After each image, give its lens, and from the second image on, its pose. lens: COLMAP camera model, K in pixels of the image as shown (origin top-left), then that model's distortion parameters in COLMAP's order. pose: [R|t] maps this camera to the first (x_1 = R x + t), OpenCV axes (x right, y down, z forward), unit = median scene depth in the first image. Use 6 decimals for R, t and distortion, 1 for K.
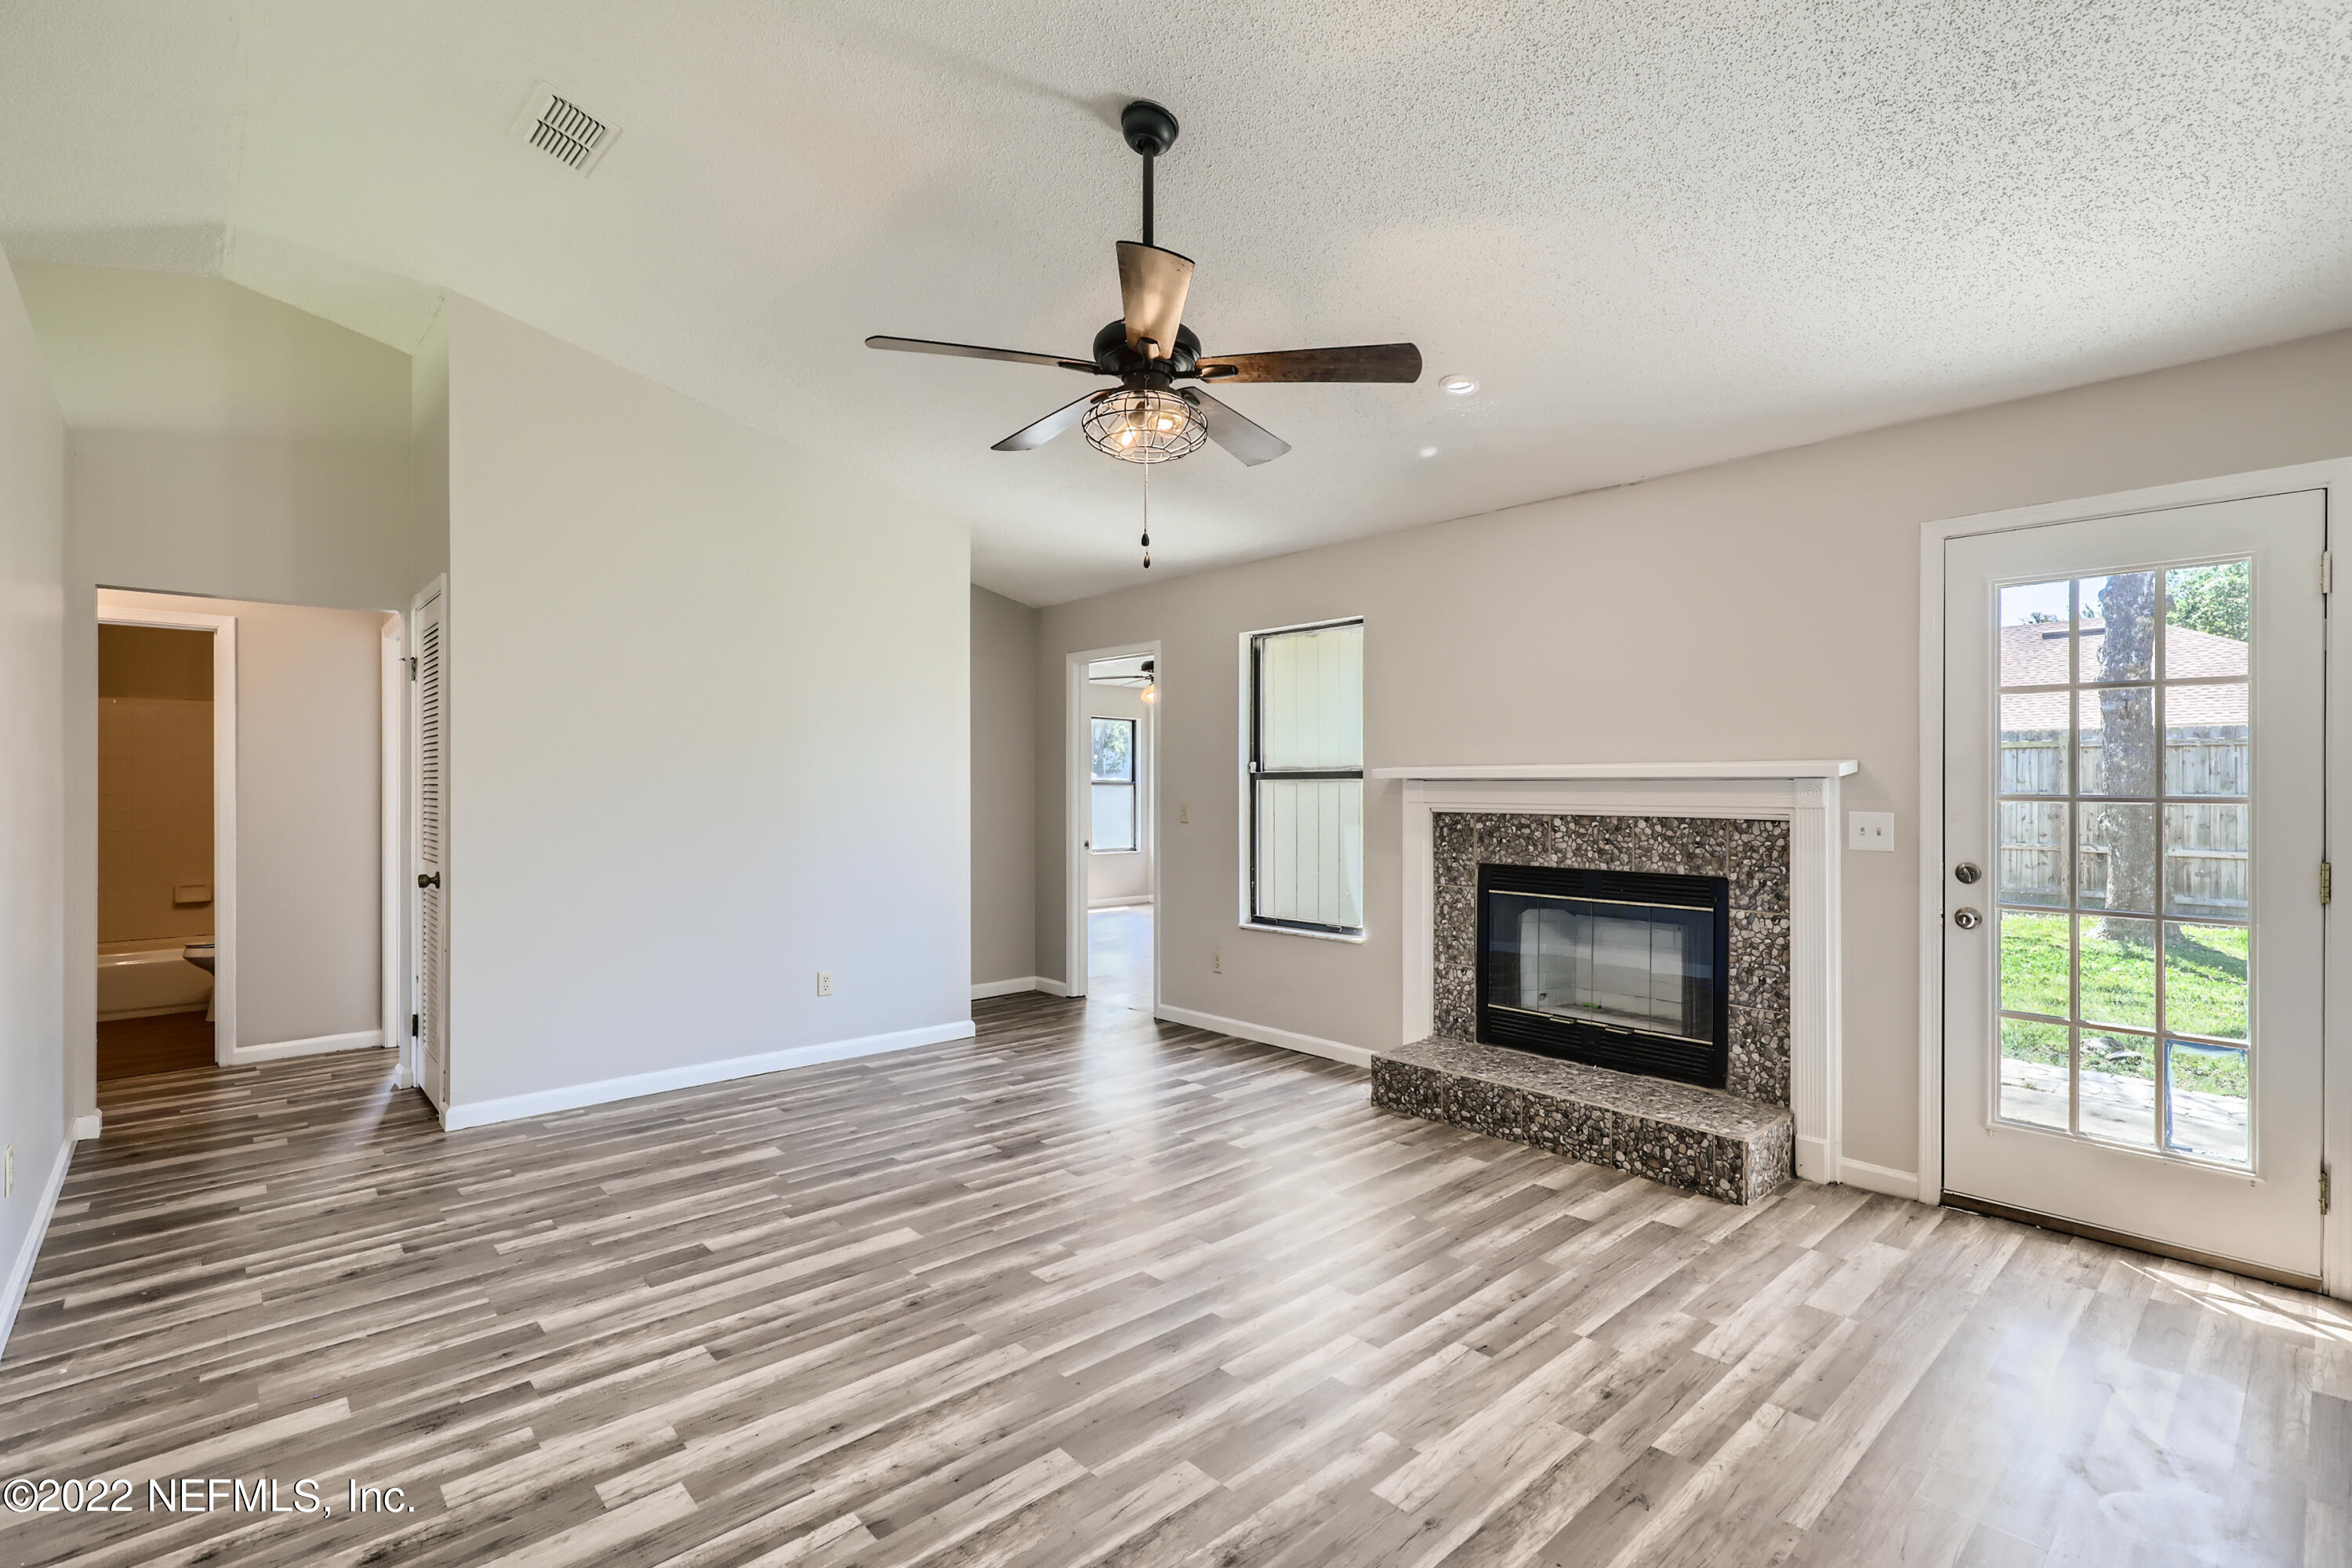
lens RADIAL K [[1063.6, 0, 1171.7], [0, 1063.6, 775.2], [0, 0, 1]] dist [0.001573, -0.000330]
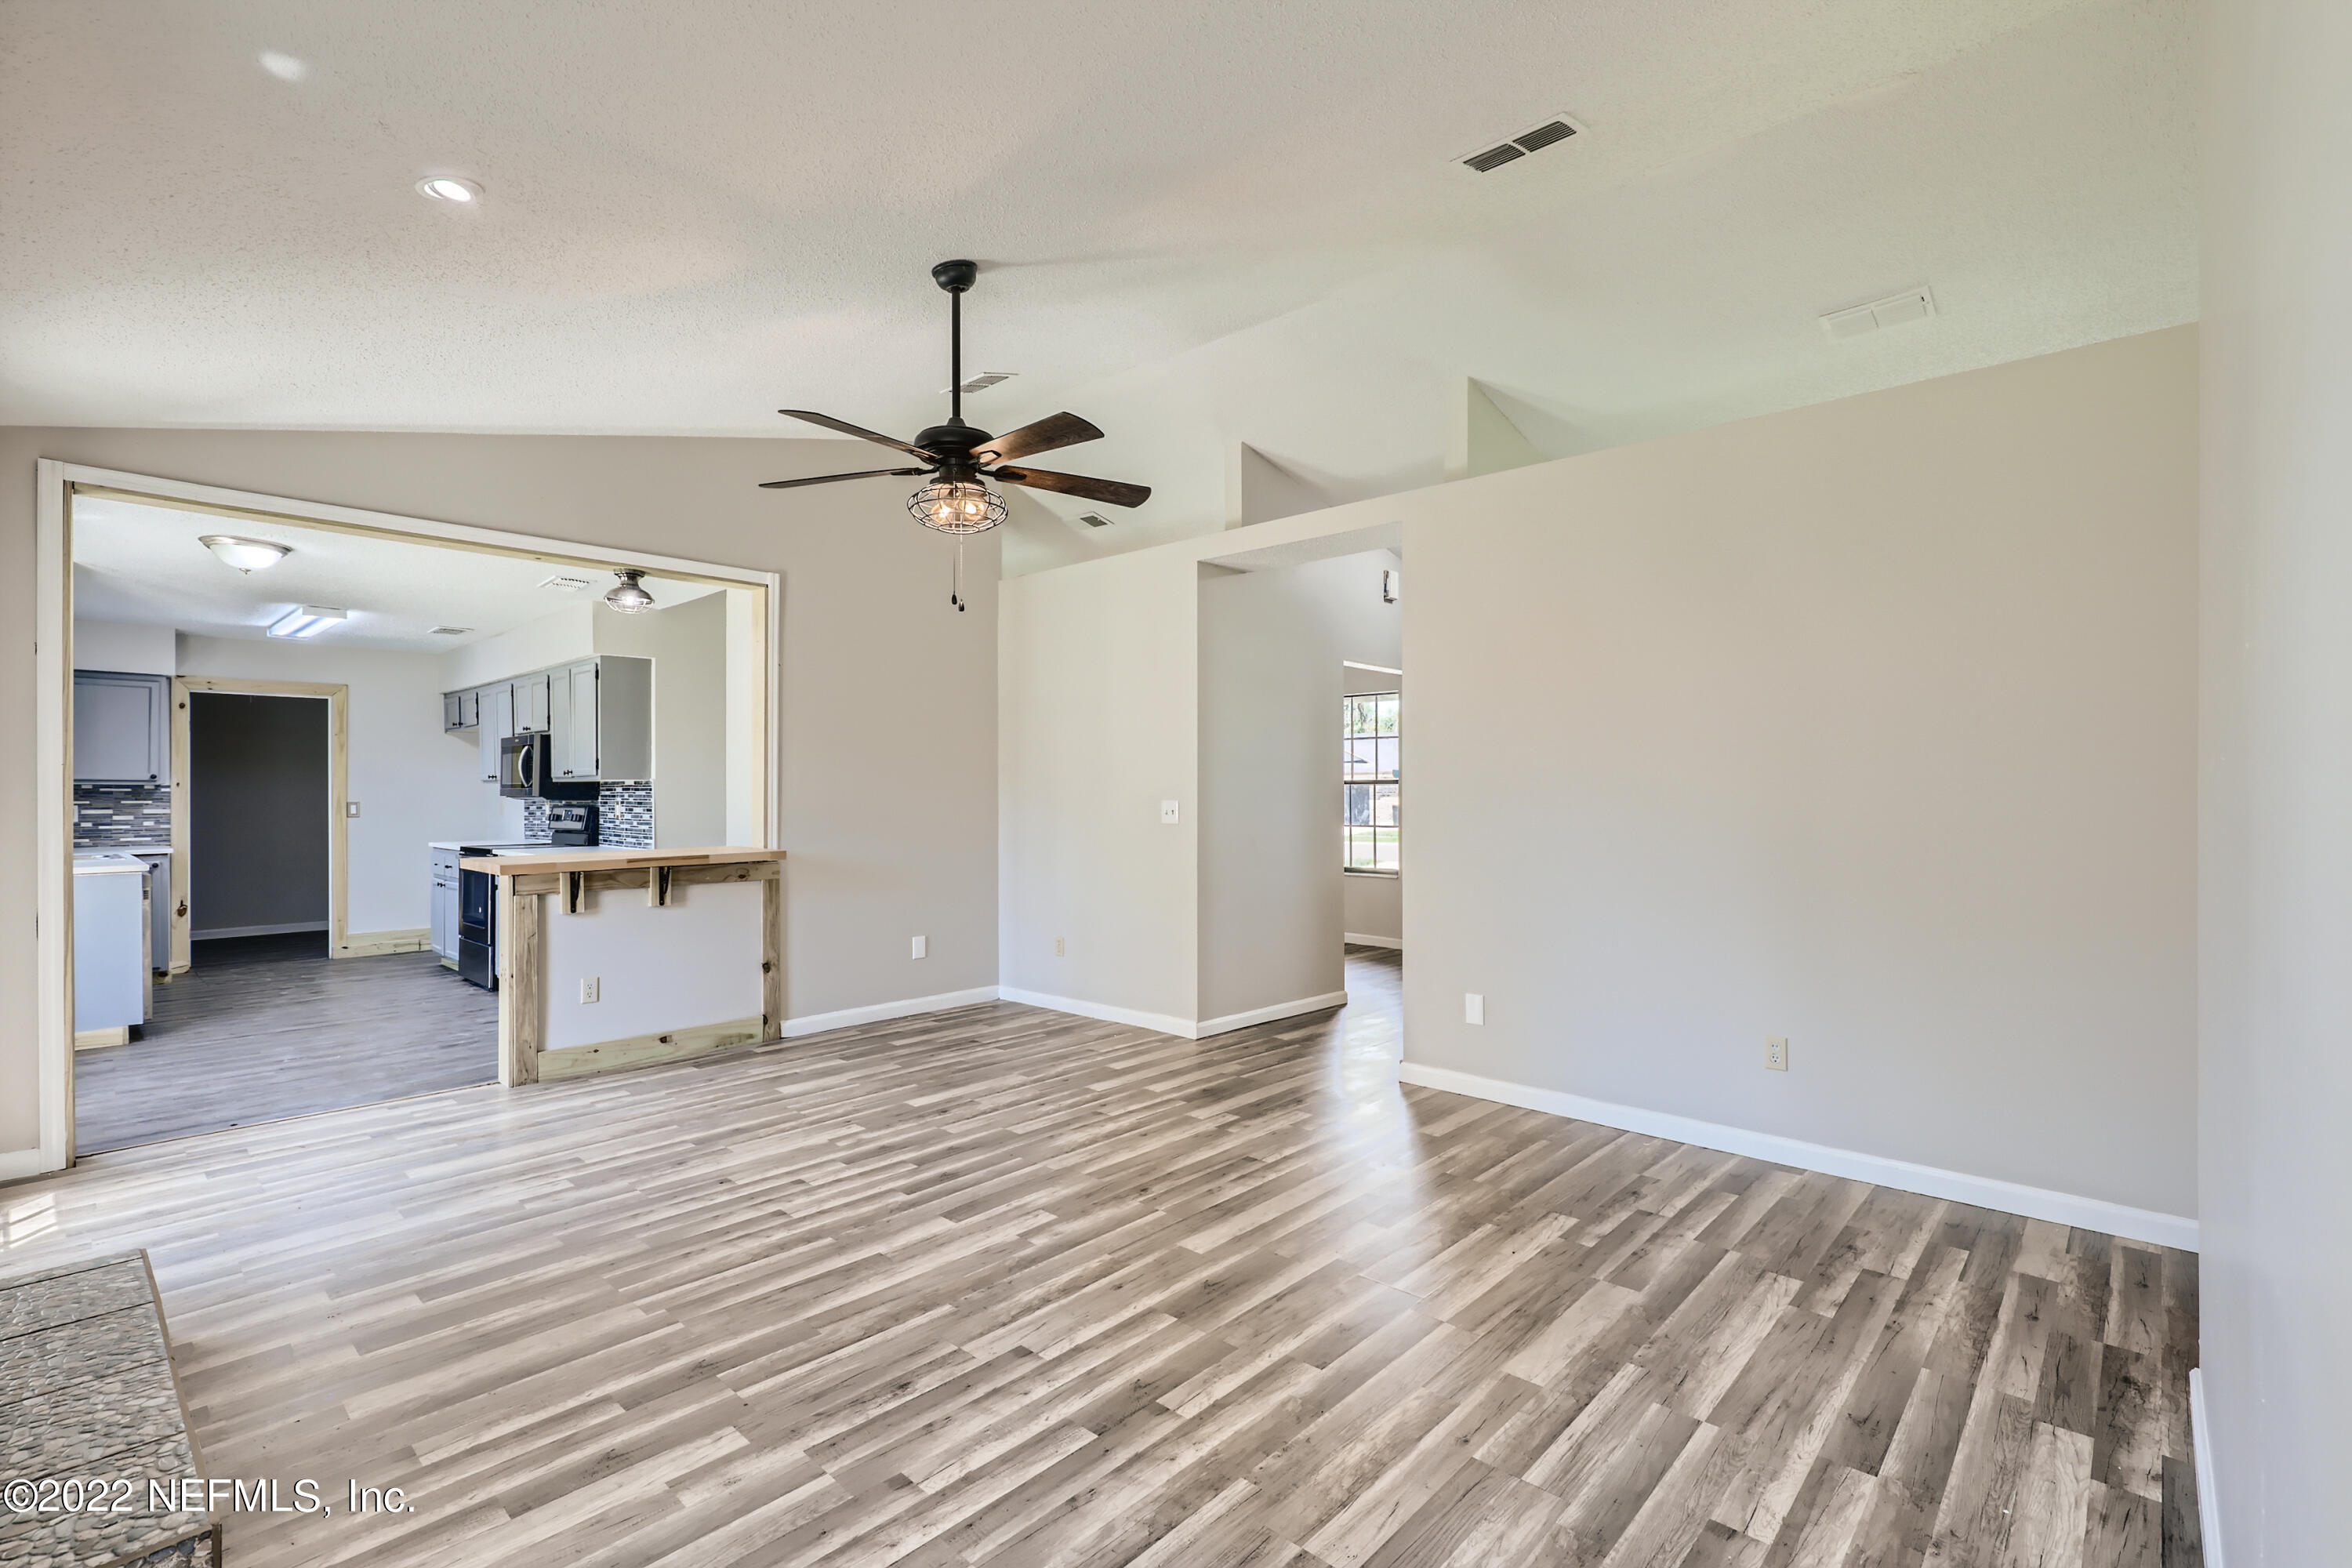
lens RADIAL K [[1063.6, 0, 1173.1], [0, 1063.6, 795.3], [0, 0, 1]] dist [0.001573, -0.000330]
pose [[-0.996646, 0.005211, -0.081664, -0.124619], [0.005711, 0.999966, -0.005887, 0.022997], [0.081630, -0.006333, -0.996643, 1.612513]]
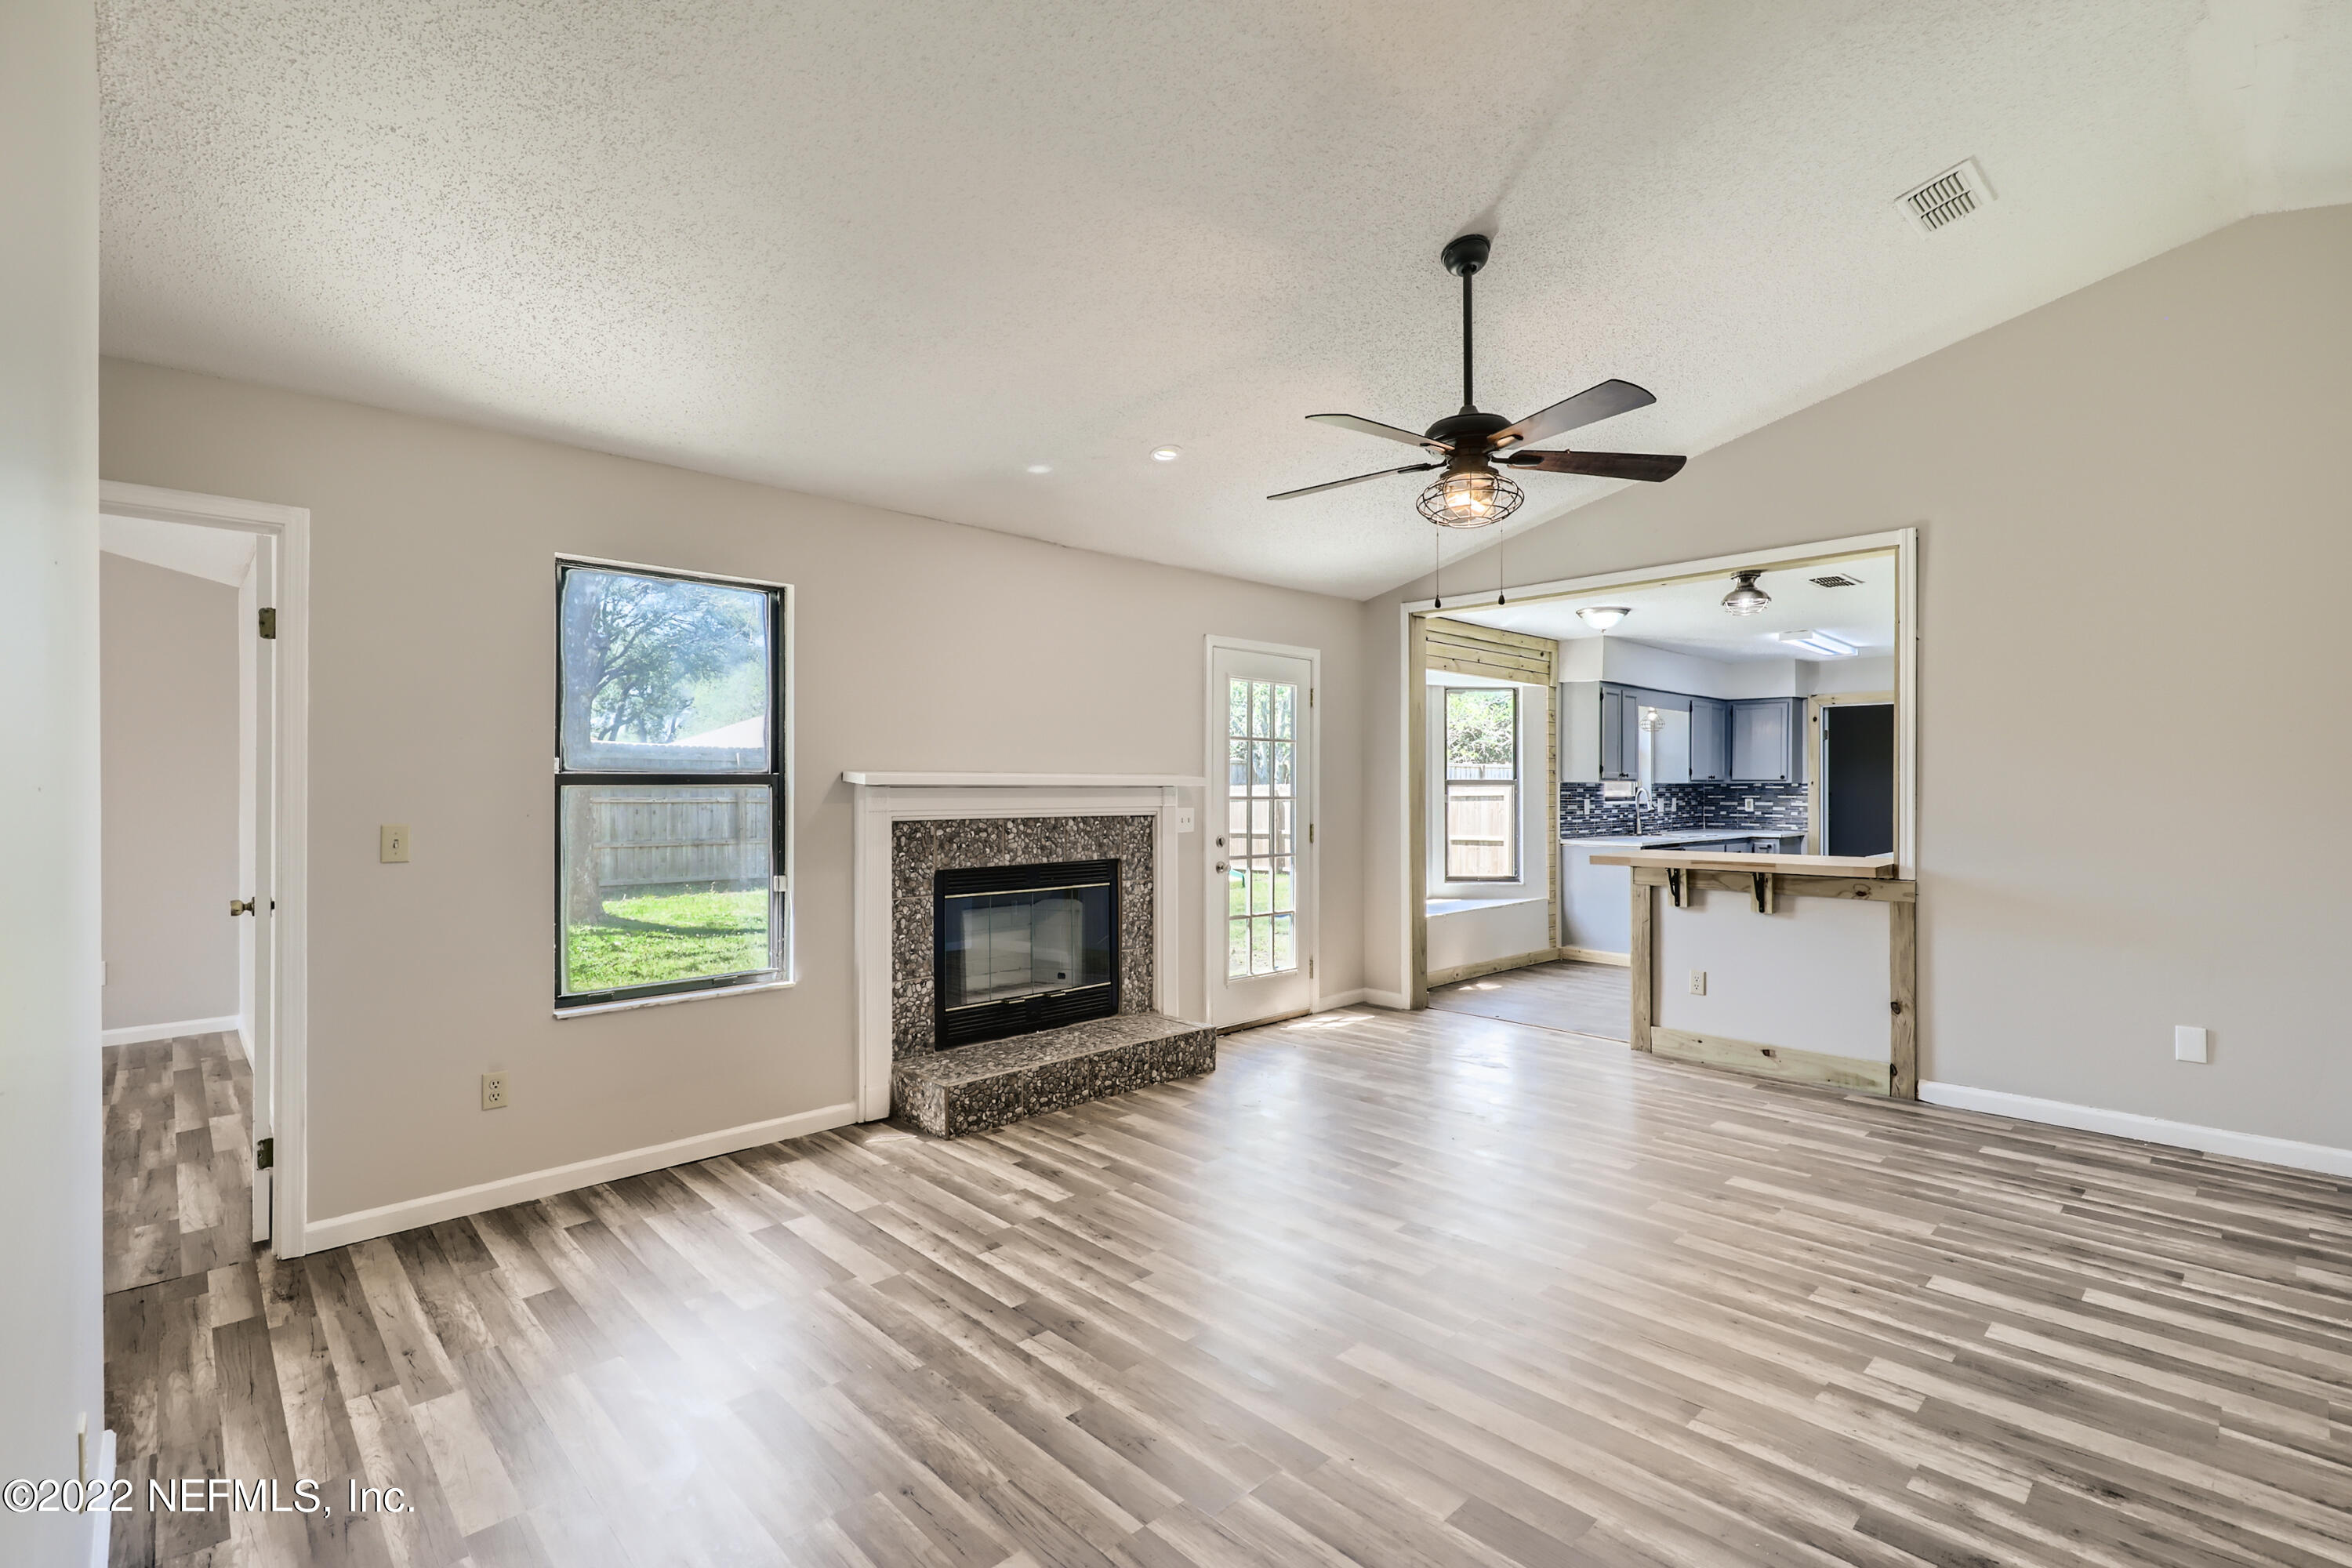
lens RADIAL K [[1063.6, 0, 1219.8], [0, 1063.6, 775.3], [0, 0, 1]] dist [0.001573, -0.000330]
pose [[-0.042424, 0.013354, 0.999010, -0.862349], [-0.008495, 0.999870, -0.013727, 0.006399], [-0.999064, -0.009069, -0.042305, 0.937055]]
